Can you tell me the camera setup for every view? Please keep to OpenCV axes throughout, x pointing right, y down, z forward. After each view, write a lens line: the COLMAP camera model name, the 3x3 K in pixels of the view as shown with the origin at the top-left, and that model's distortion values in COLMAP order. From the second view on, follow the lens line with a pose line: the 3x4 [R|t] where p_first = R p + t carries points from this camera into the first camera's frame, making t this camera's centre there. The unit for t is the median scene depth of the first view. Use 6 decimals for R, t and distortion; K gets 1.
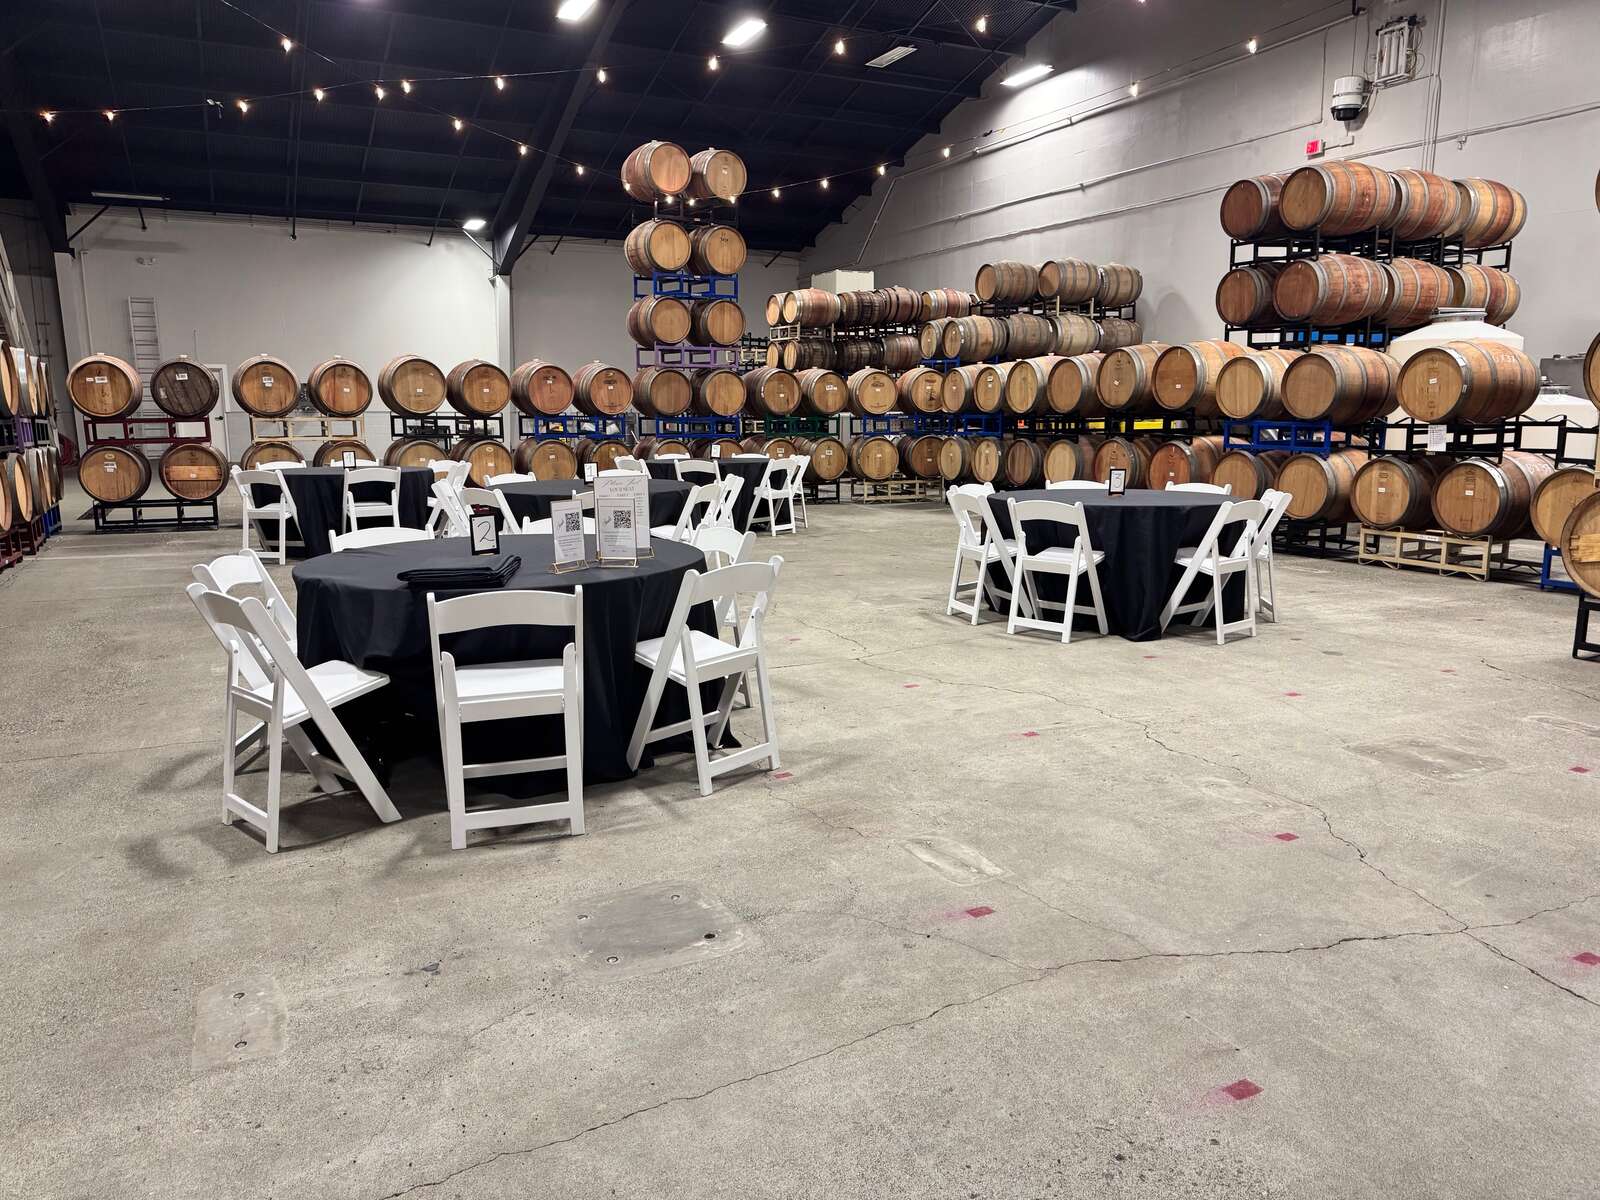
lens RADIAL K [[1131.0, 0, 809.6], [0, 1131.0, 596.6], [0, 0, 1]] dist [0.082260, -0.104341]
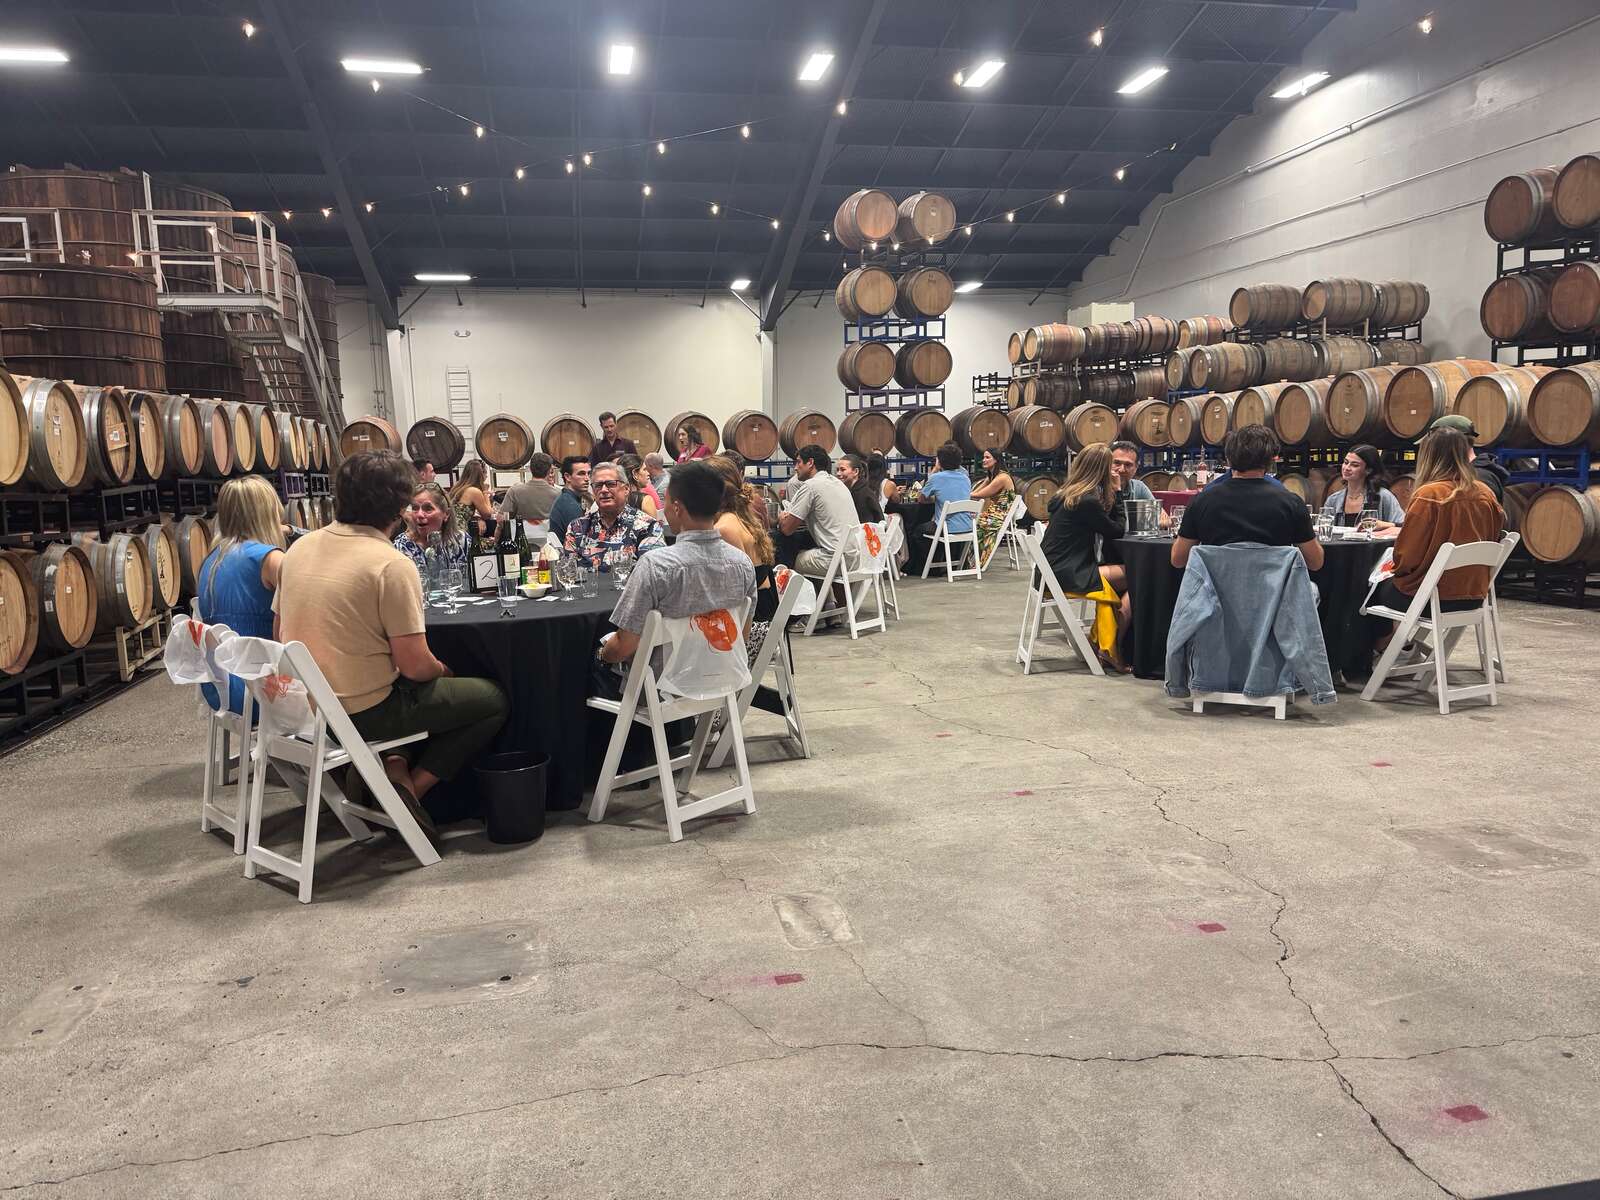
lens RADIAL K [[1131.0, 0, 799.4], [0, 1131.0, 601.8], [0, 0, 1]] dist [0.082260, -0.104341]
pose [[0.964127, 0.011458, -0.265192, 0.100216], [-0.020284, 0.999327, -0.030568, -0.000493], [0.264663, 0.034851, 0.963711, 0.024329]]
